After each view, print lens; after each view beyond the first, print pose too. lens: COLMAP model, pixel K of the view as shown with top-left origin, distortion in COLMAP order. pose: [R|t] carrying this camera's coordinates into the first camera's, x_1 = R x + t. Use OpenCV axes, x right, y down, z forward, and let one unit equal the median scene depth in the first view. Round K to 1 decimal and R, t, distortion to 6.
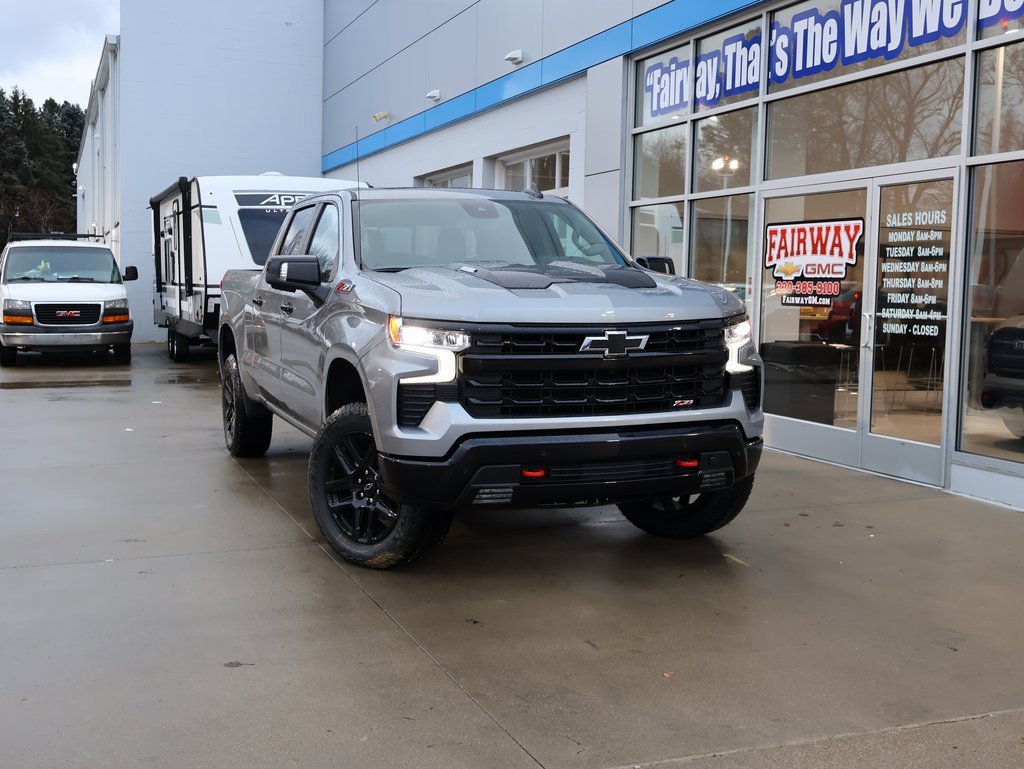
lens RADIAL K [[1234.4, 0, 512.0], [0, 1234.4, 384.5], [0, 0, 1]] dist [0.006116, -0.008090]
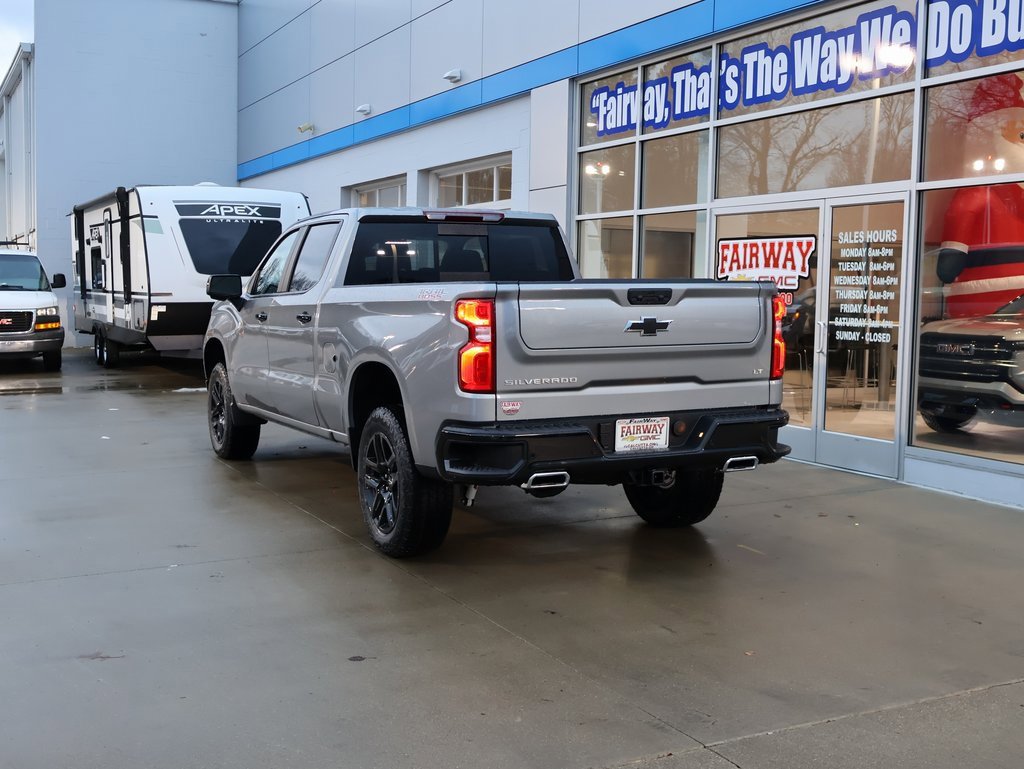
lens RADIAL K [[1196.9, 0, 512.0], [0, 1196.9, 384.5], [0, 0, 1]] dist [-0.003303, -0.010554]
pose [[0.994373, -0.011819, 0.105274, -0.091138], [0.011575, 0.999929, 0.002926, -0.007487], [-0.105301, -0.001691, 0.994439, -0.029051]]
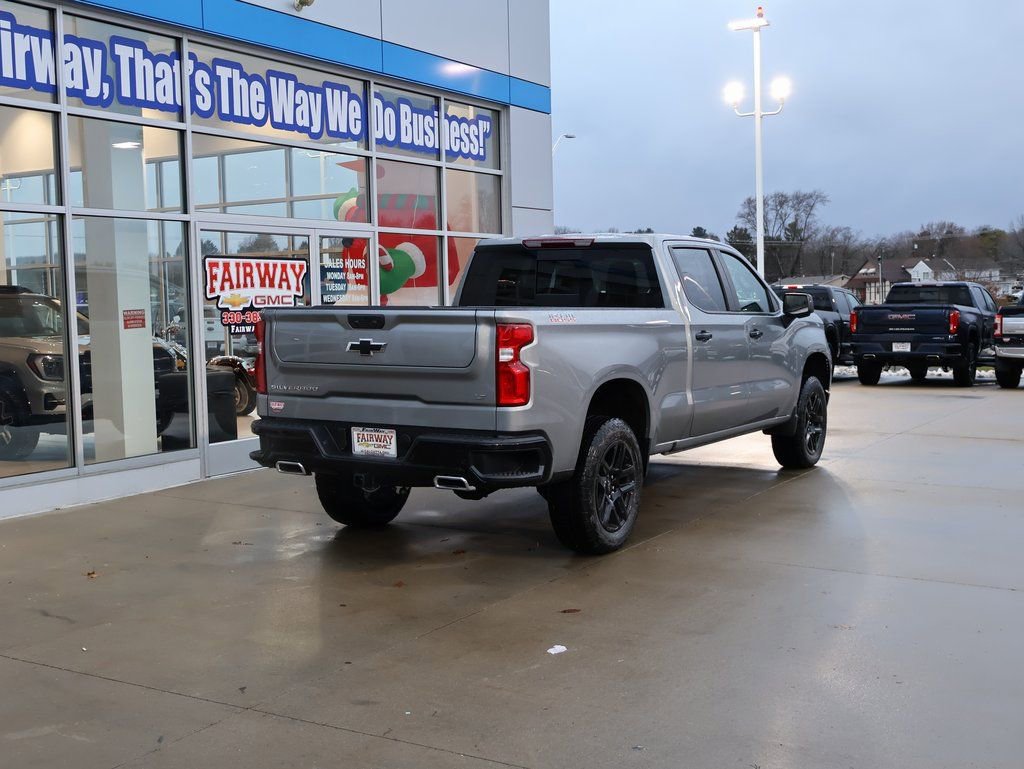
lens RADIAL K [[1234.4, 0, 512.0], [0, 1234.4, 384.5], [0, 0, 1]] dist [0.006116, -0.008090]
pose [[-0.623697, -0.060635, 0.779311, -0.770609], [0.070255, 0.988603, 0.133145, -0.149923], [-0.778502, 0.137793, -0.612329, 1.507552]]
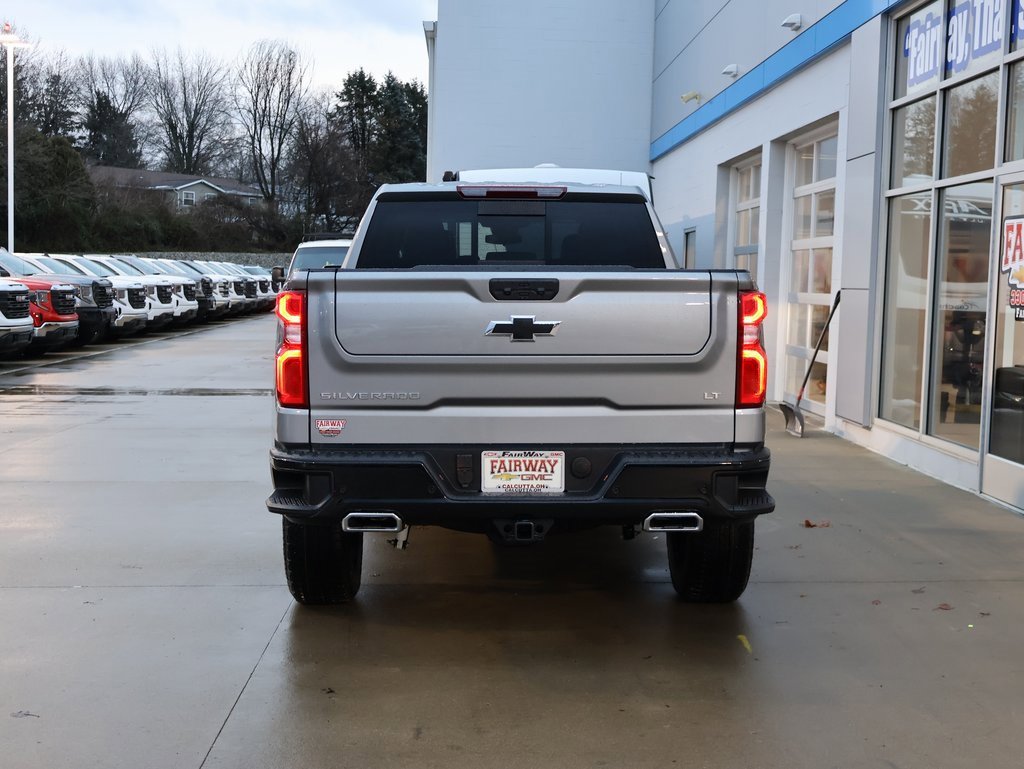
lens RADIAL K [[1381.4, 0, 512.0], [0, 1381.4, 384.5], [0, 0, 1]] dist [-0.000943, -0.022058]
pose [[0.946525, 0.026590, -0.321532, 0.205473], [-0.029273, 0.999565, -0.003511, -0.011267], [0.321299, 0.012735, 0.946892, 0.066752]]
